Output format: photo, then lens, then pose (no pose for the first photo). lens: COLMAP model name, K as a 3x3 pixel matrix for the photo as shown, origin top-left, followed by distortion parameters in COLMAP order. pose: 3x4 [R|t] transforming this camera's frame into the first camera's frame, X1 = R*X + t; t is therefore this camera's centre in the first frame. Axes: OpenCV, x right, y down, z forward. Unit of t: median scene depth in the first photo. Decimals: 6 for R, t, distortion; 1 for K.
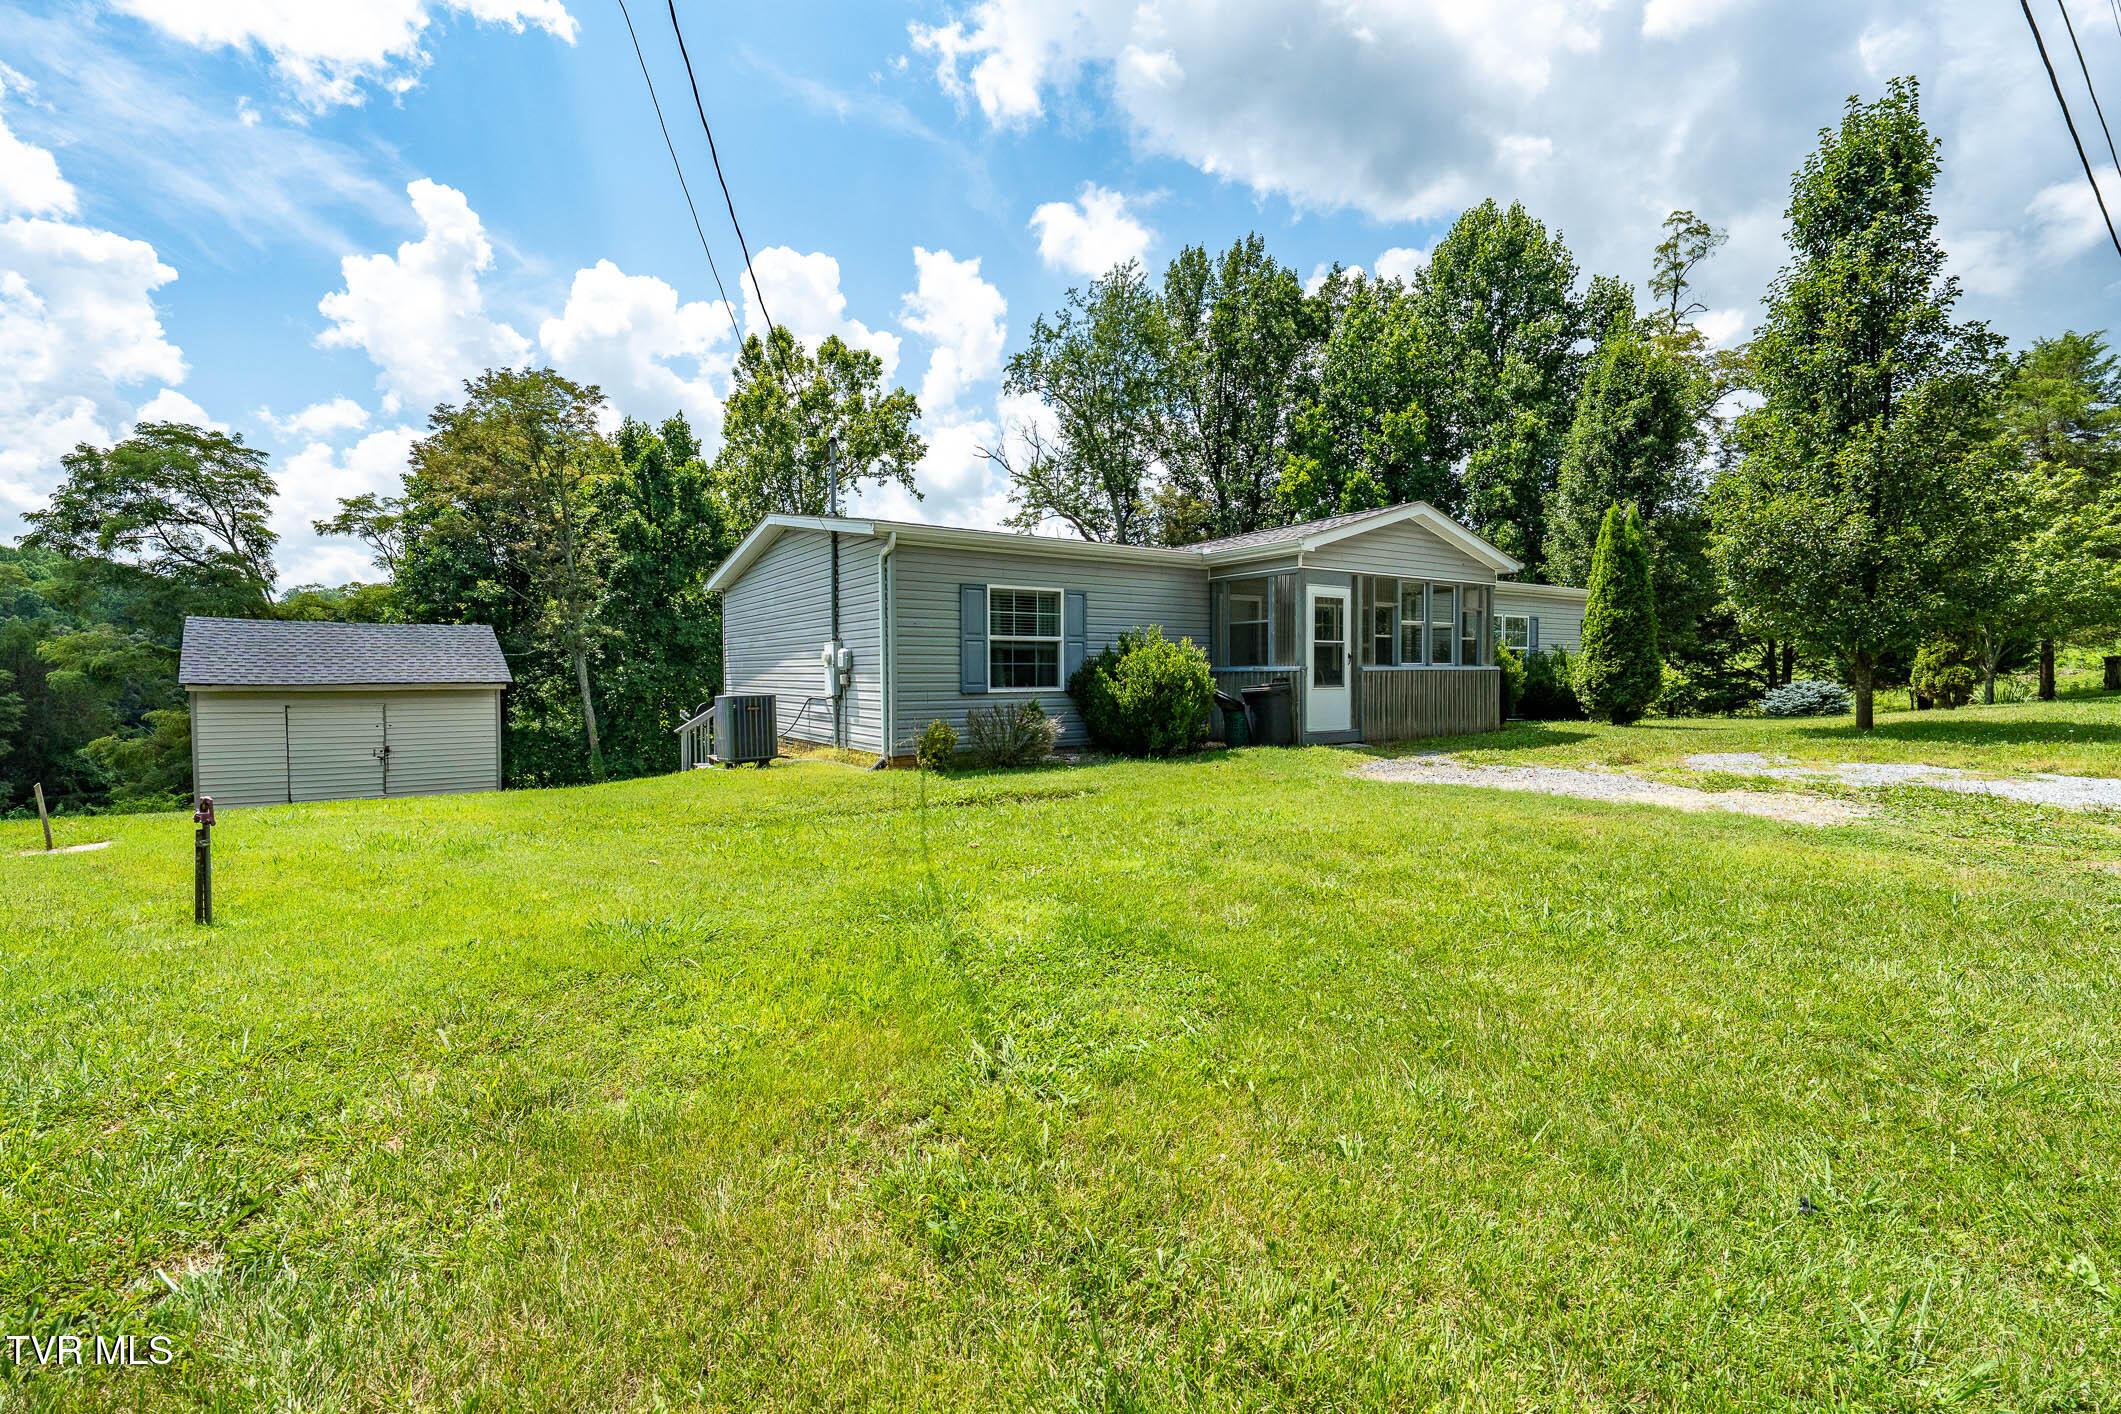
lens RADIAL K [[884.6, 0, 1061.1], [0, 884.6, 711.4], [0, 0, 1]] dist [-0.002163, -0.000123]
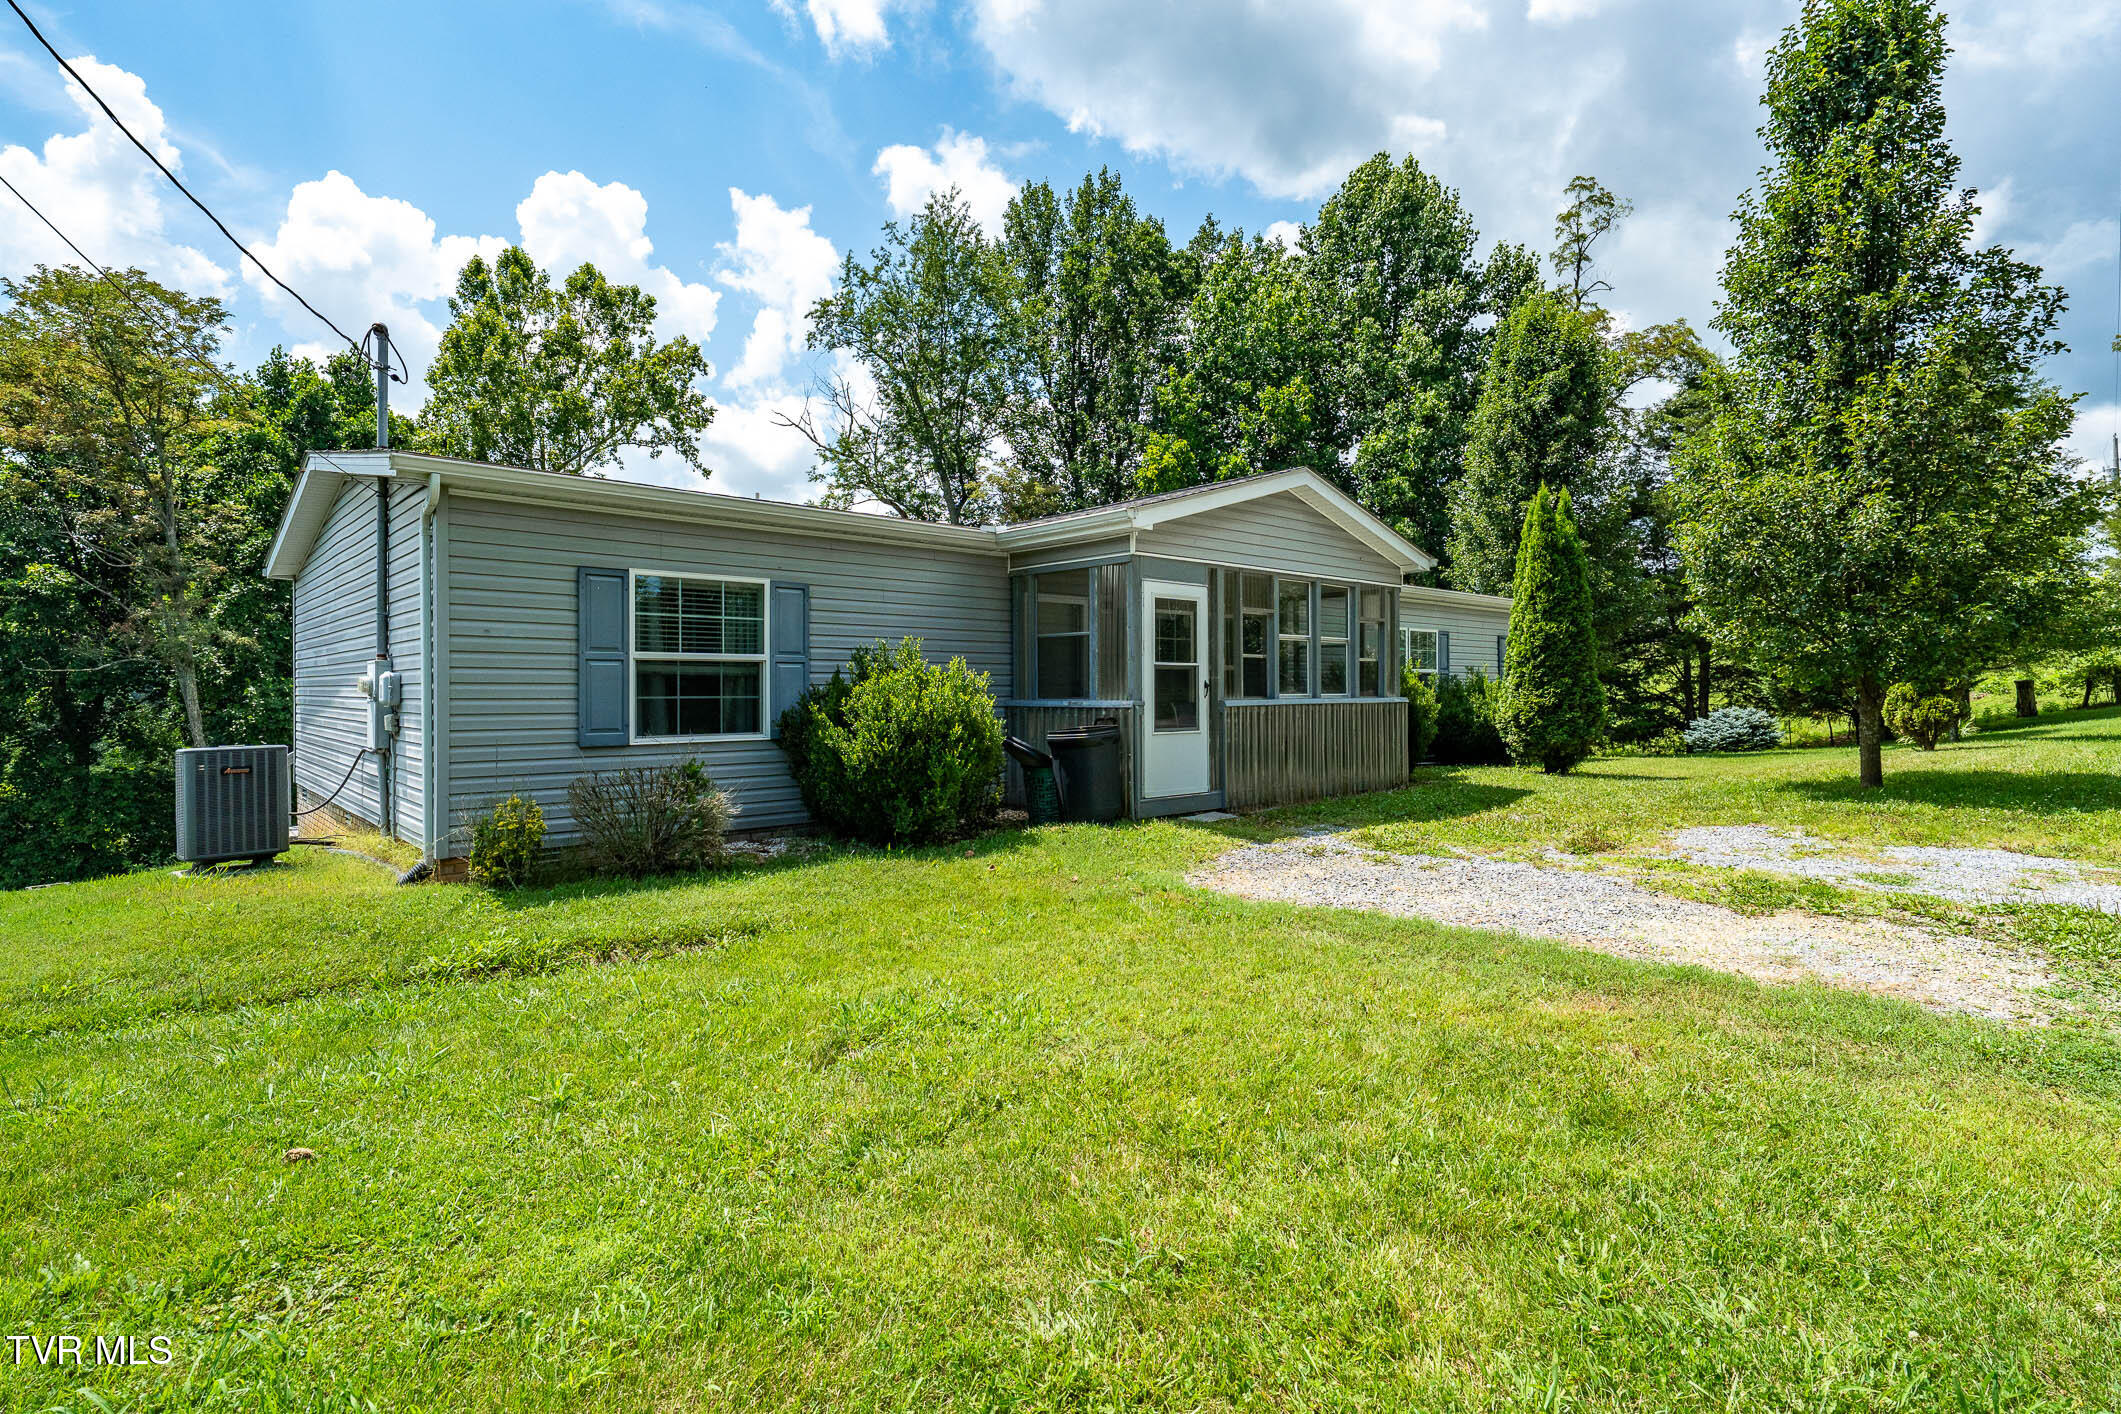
lens RADIAL K [[1012.2, 0, 1060.5], [0, 1012.2, 707.0], [0, 0, 1]] dist [0.002291, 0.000234]
pose [[0.989485, -0.000441, 0.144635, 0.054719], [0.004462, 0.999612, -0.027481, -0.013296], [-0.144567, 0.027838, 0.989103, 0.129999]]
